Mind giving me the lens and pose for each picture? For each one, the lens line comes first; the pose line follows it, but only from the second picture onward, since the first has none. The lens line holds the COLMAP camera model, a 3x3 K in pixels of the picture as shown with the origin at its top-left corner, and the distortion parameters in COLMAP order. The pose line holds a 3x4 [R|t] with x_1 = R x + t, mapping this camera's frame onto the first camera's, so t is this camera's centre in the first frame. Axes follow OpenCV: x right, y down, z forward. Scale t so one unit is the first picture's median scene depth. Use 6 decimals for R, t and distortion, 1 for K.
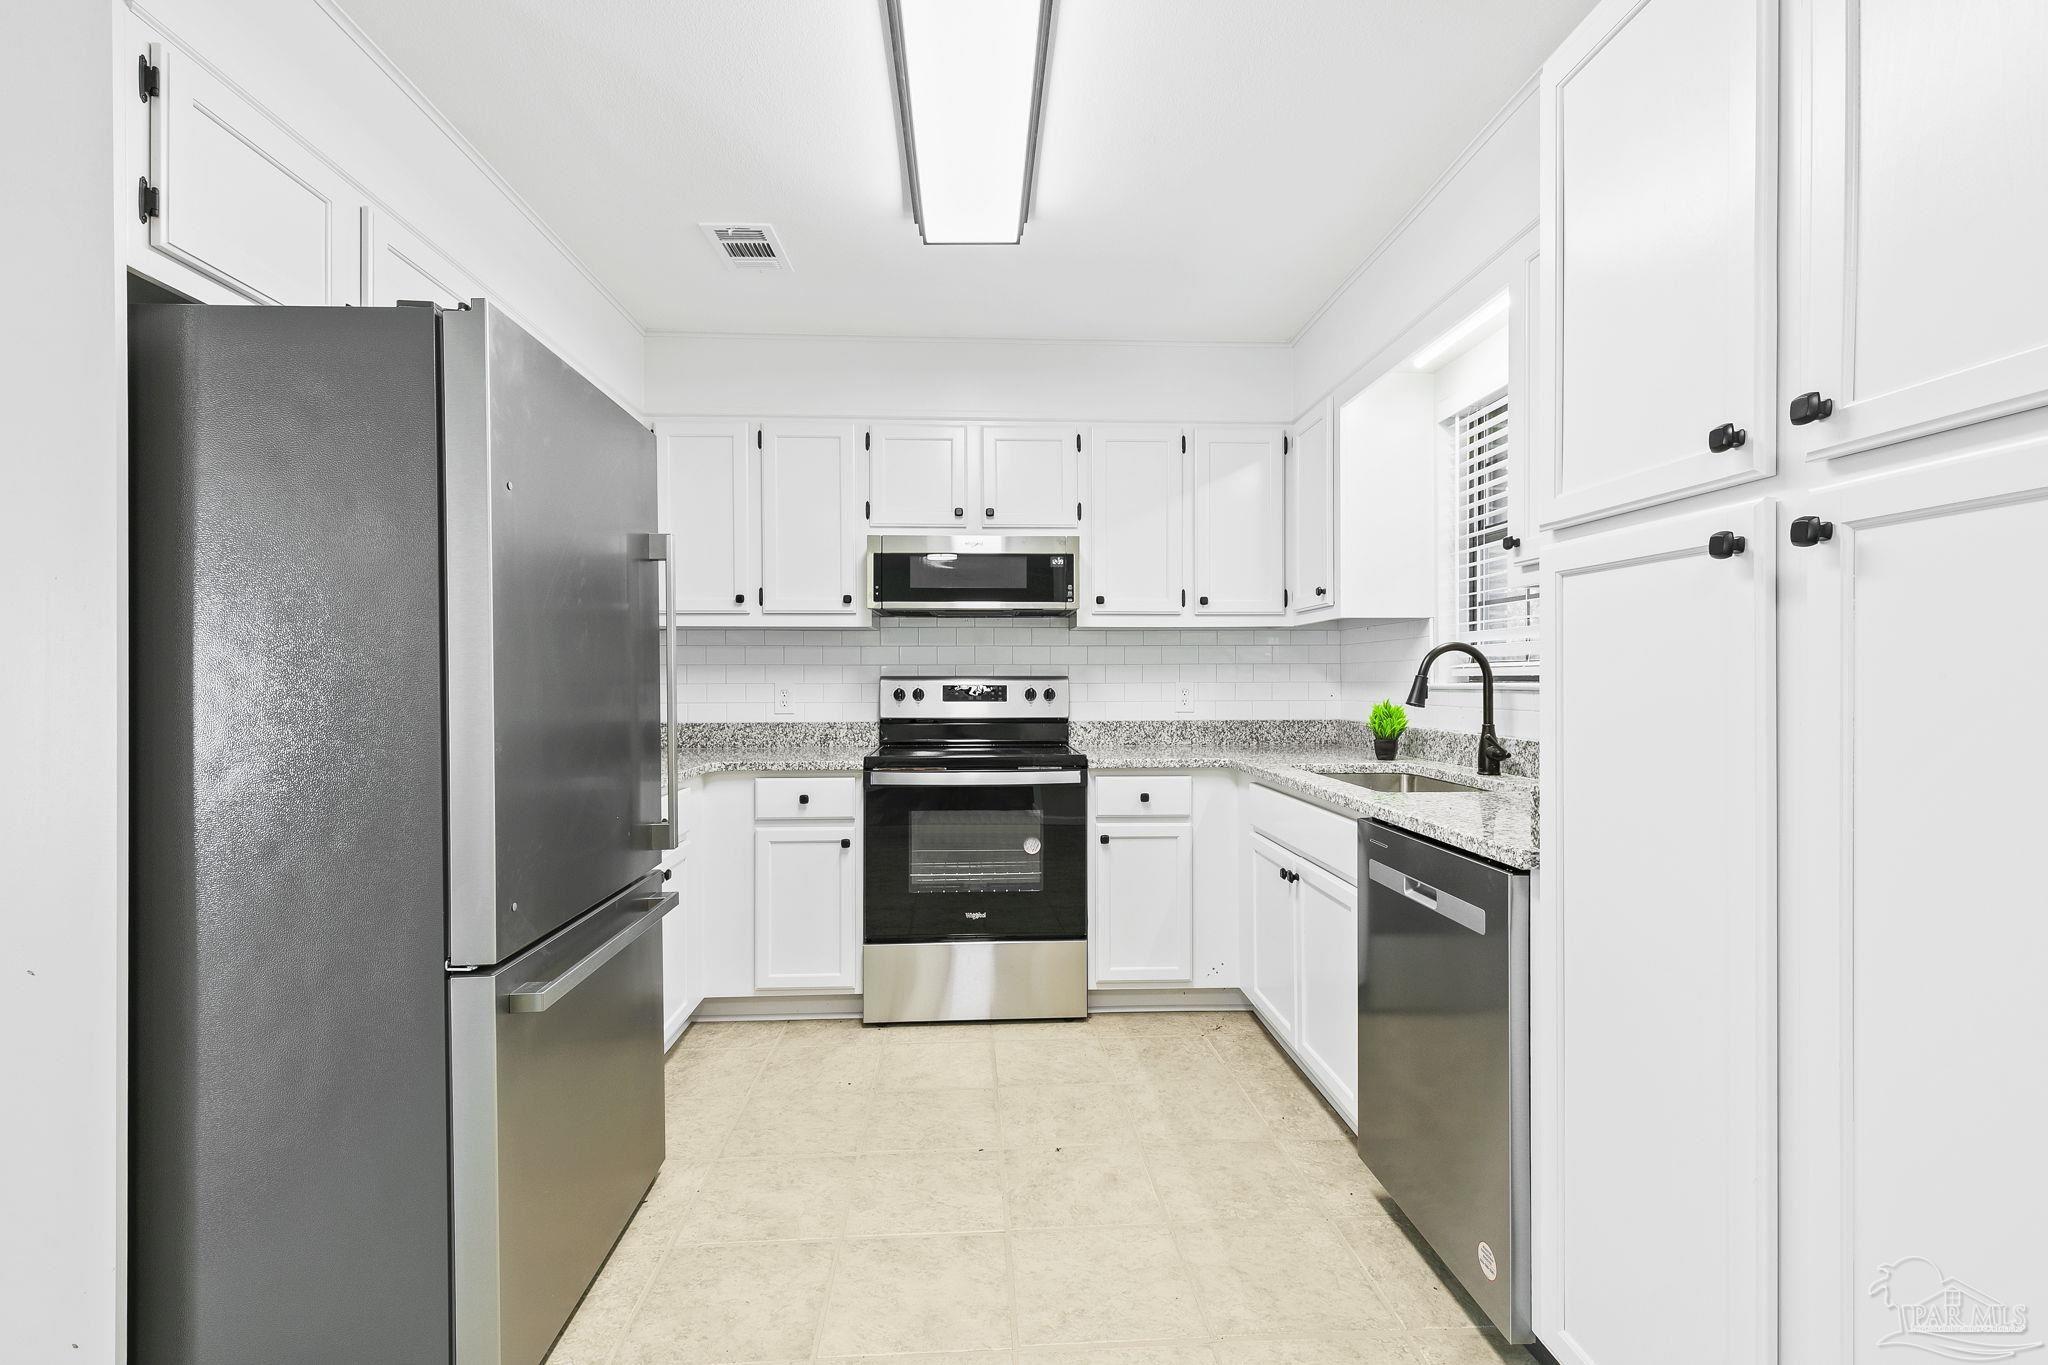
lens RADIAL K [[932.2, 0, 1020.5], [0, 932.2, 682.5], [0, 0, 1]] dist [0.006469, -0.001342]
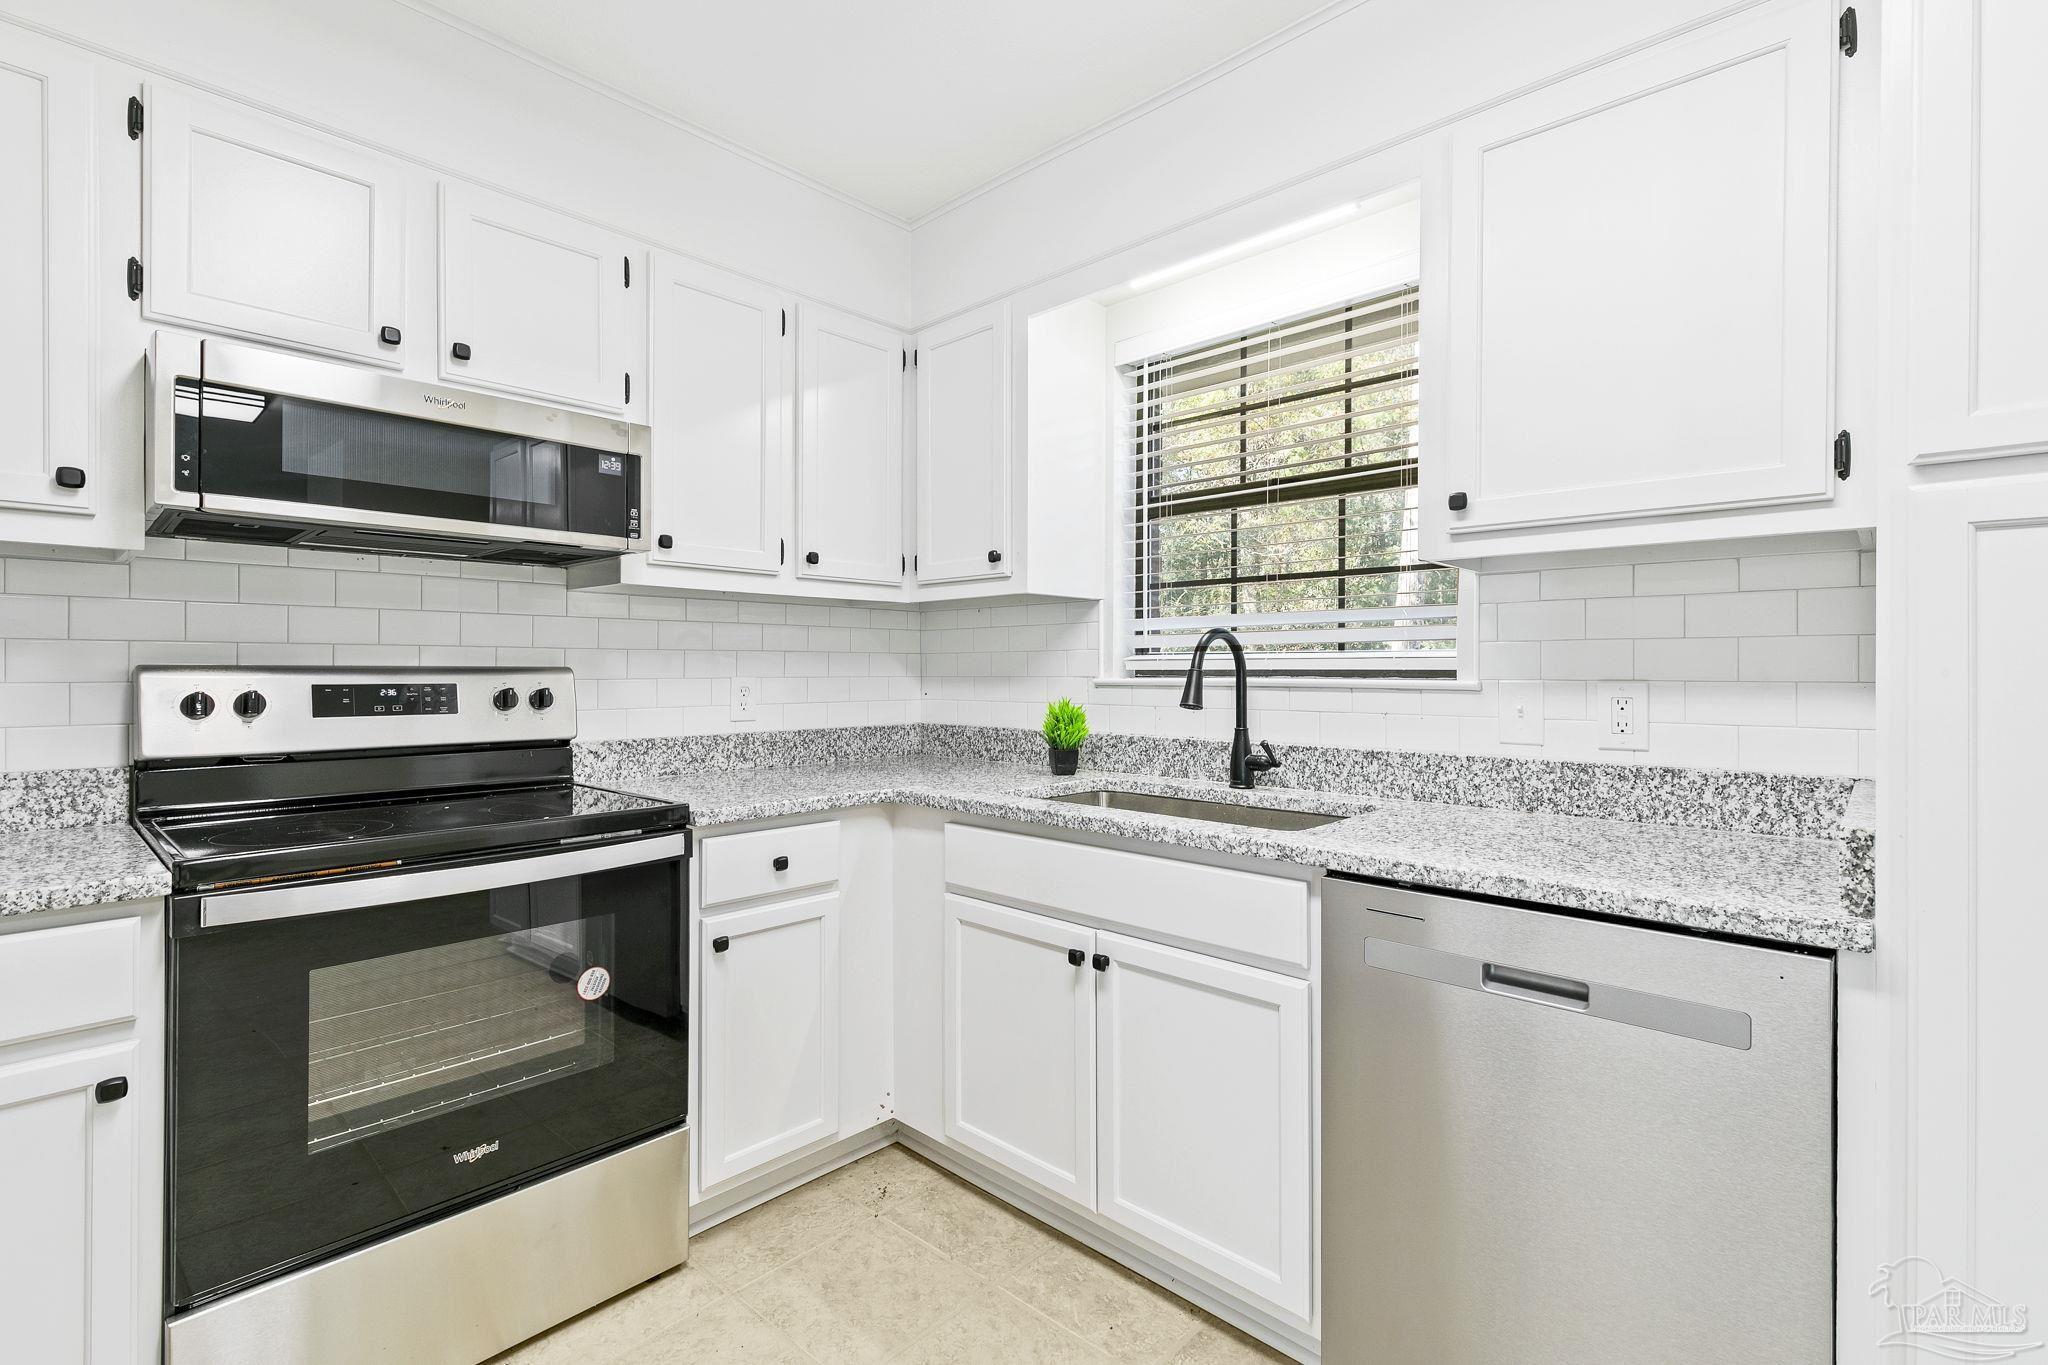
lens RADIAL K [[932.2, 0, 1026.7], [0, 932.2, 668.8], [0, 0, 1]] dist [0.006469, -0.001342]
pose [[0.718578, 0.003980, 0.695435, -0.181839], [0.000258, 0.999982, -0.005989, -0.002551], [-0.695447, 0.004483, 0.718564, 0.438660]]
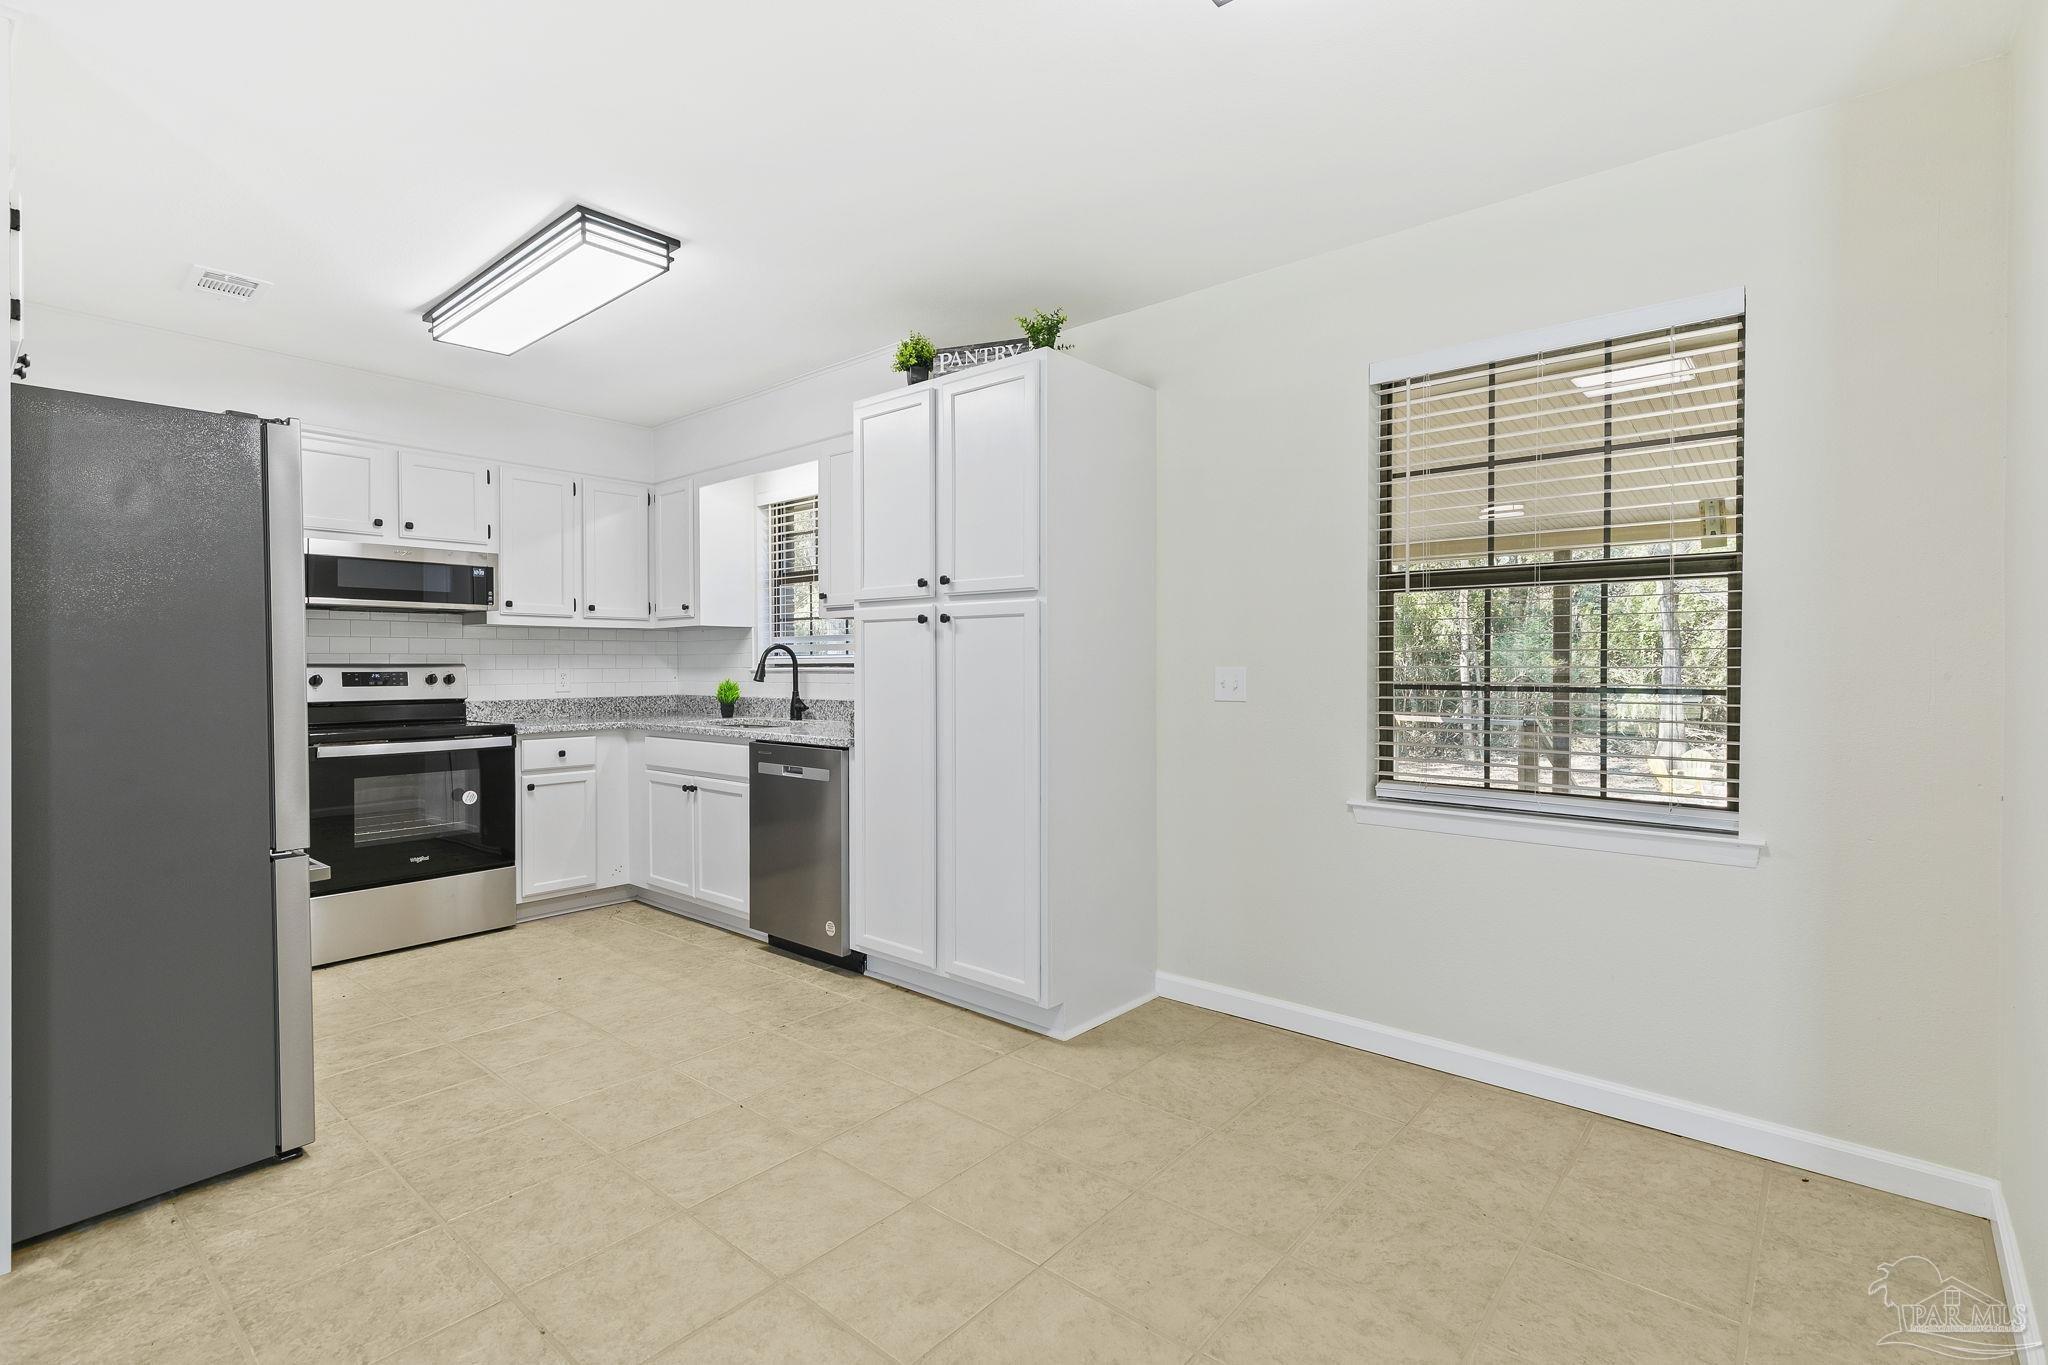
lens RADIAL K [[932.2, 0, 1025.5], [0, 932.2, 672.2], [0, 0, 1]] dist [0.006469, -0.001342]
pose [[0.685029, -0.006027, 0.728490, -0.393275], [0.004721, 0.999982, 0.003835, 0.003251], [-0.728500, 0.000812, 0.685045, -0.421475]]
